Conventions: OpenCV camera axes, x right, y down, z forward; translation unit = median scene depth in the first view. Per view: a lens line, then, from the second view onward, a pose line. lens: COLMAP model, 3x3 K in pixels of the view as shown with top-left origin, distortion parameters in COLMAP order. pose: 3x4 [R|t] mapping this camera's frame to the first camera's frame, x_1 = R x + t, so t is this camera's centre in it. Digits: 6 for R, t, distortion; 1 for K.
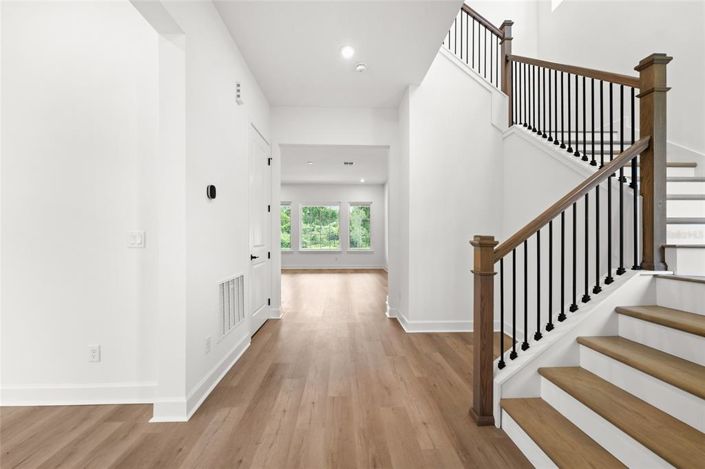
lens RADIAL K [[287.3, 0, 351.8], [0, 287.3, 235.6], [0, 0, 1]] dist [0.001251, 0.000113]
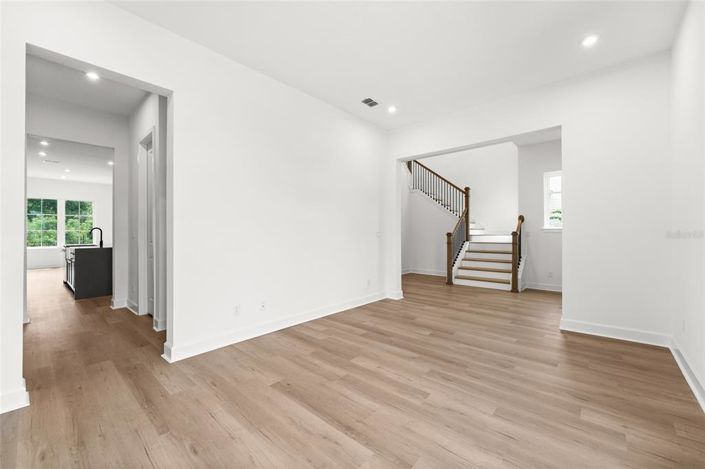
lens RADIAL K [[287.3, 0, 352.9], [0, 287.3, 232.9], [0, 0, 1]] dist [0.001251, 0.000113]
pose [[0.691698, -0.000685, 0.722187, -2.866224], [0.005900, 0.999972, -0.004702, 0.013290], [-0.722163, 0.007513, 0.691682, -0.581090]]
